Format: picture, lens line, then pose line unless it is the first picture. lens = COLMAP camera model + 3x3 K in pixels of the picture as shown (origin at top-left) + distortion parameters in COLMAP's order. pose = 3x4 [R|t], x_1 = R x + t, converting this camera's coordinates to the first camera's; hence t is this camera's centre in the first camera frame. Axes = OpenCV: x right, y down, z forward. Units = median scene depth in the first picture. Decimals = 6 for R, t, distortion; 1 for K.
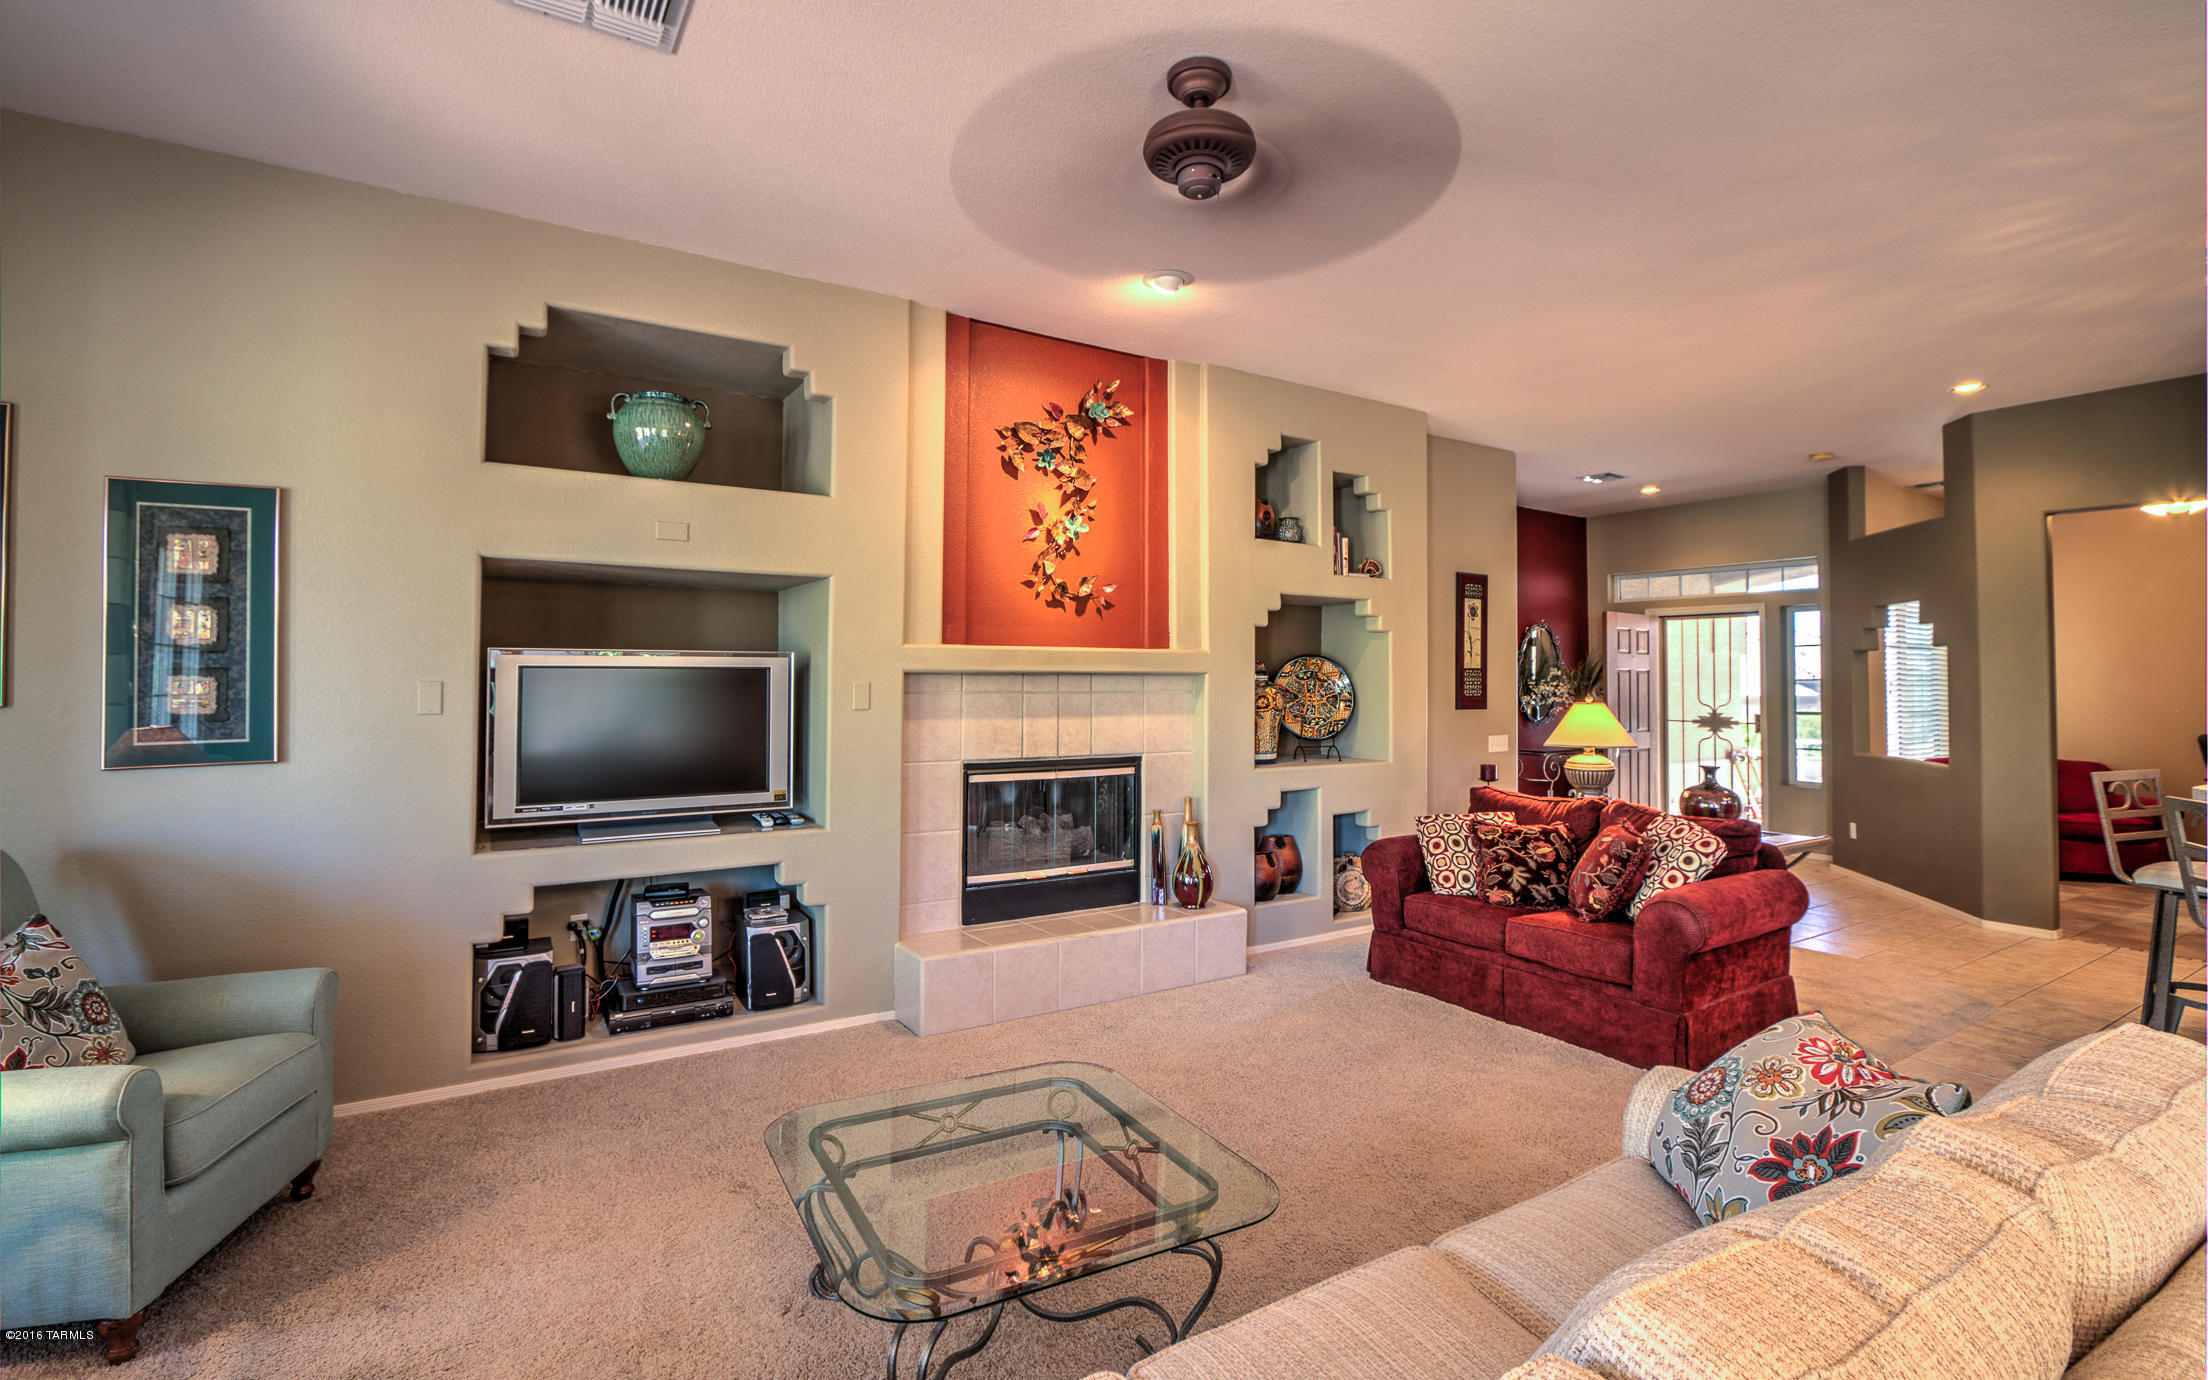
lens RADIAL K [[1017.2, 0, 1133.9], [0, 1017.2, 645.5], [0, 0, 1]] dist [0.000484, -0.000937]
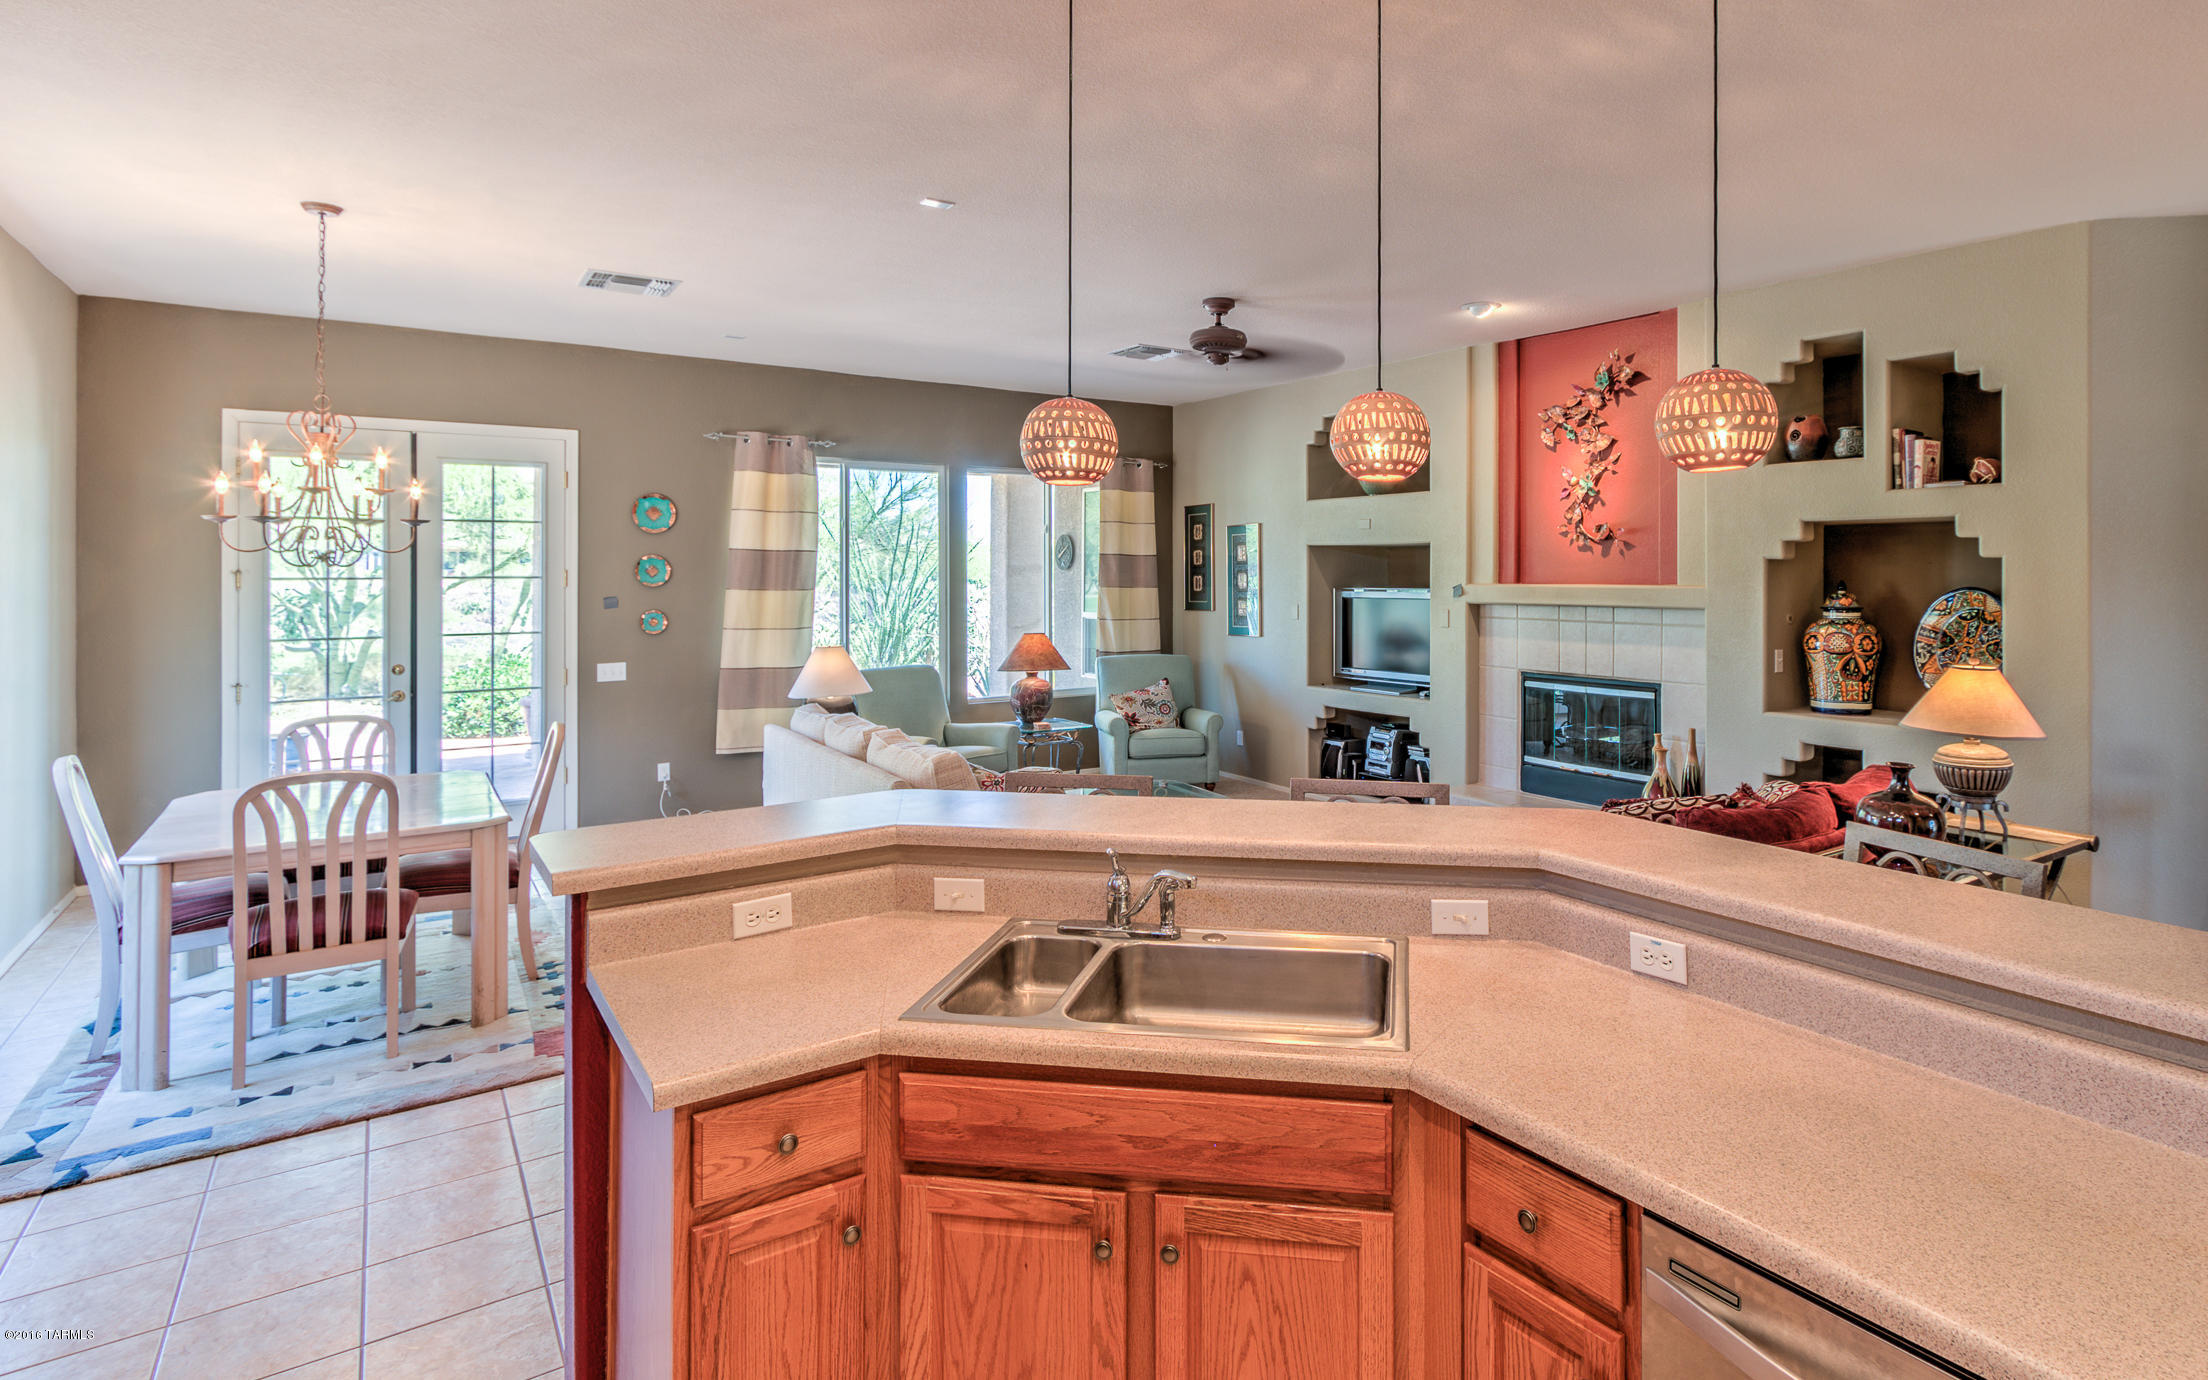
lens RADIAL K [[1106.9, 0, 1199.8], [0, 1106.9, 564.6], [0, 0, 1]] dist [-0.007632, 0.005217]
pose [[0.059986, -0.013924, -0.998102, 1.109888], [0.029107, 0.999502, -0.012194, -0.017318], [0.997775, -0.028320, 0.060361, 0.430363]]
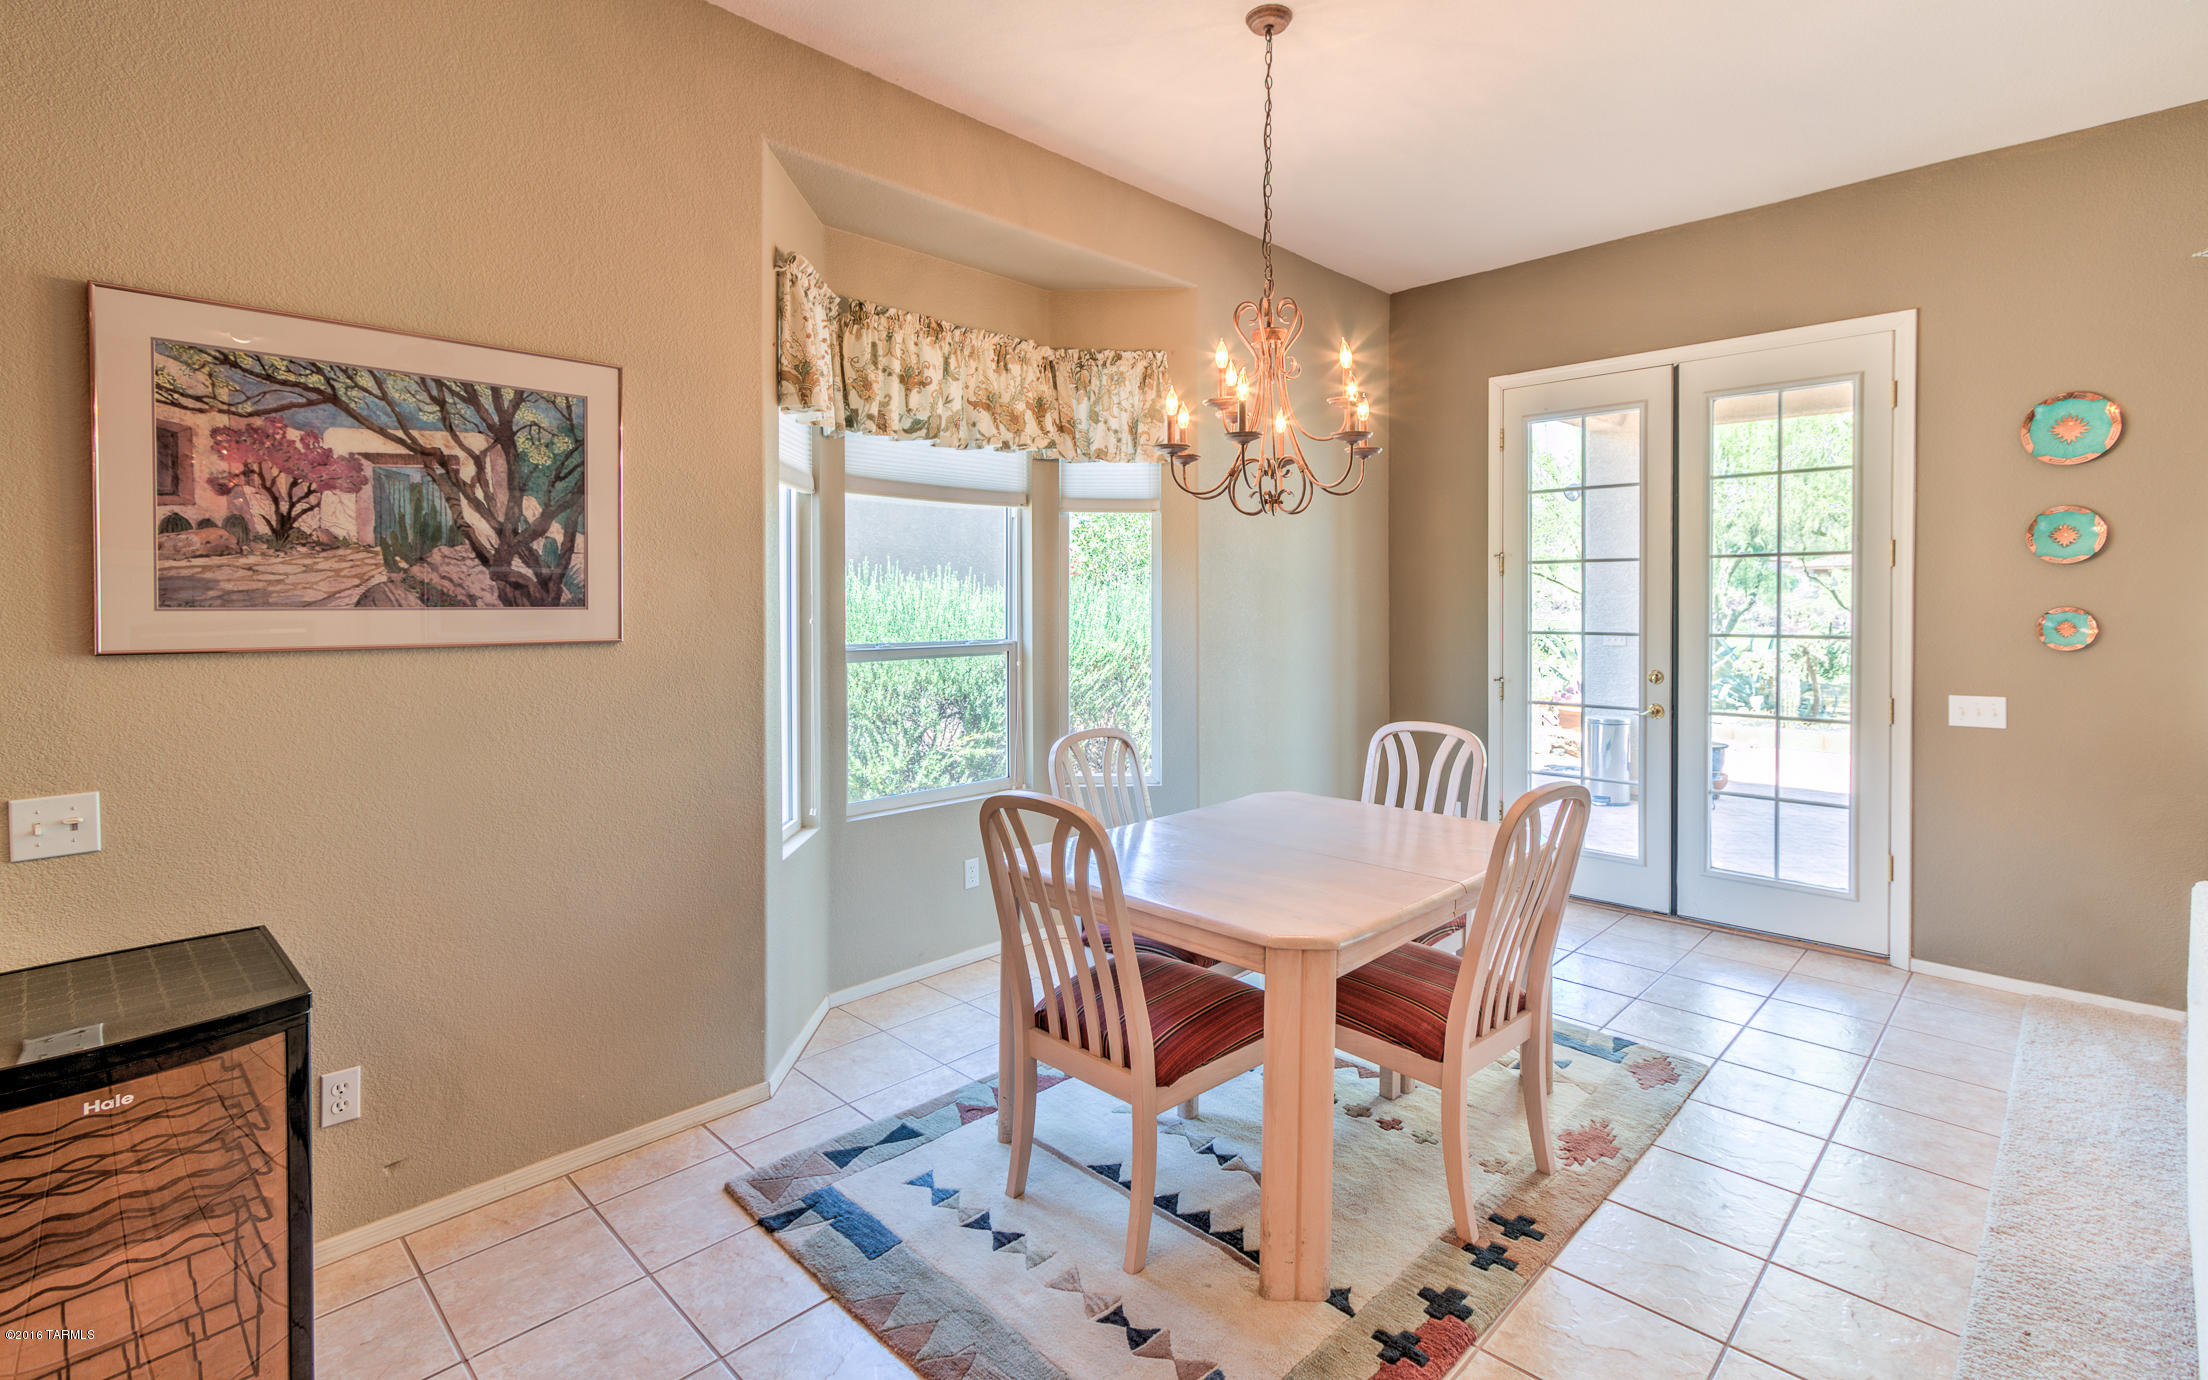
lens RADIAL K [[1017.2, 0, 1167.2], [0, 1017.2, 606.0], [0, 0, 1]] dist [0.000484, -0.000937]
pose [[-0.970666, -0.003651, -0.240403, 0.466423], [0.001972, 0.999730, -0.023146, 0.016001], [0.240423, -0.022941, -0.970397, 0.356047]]
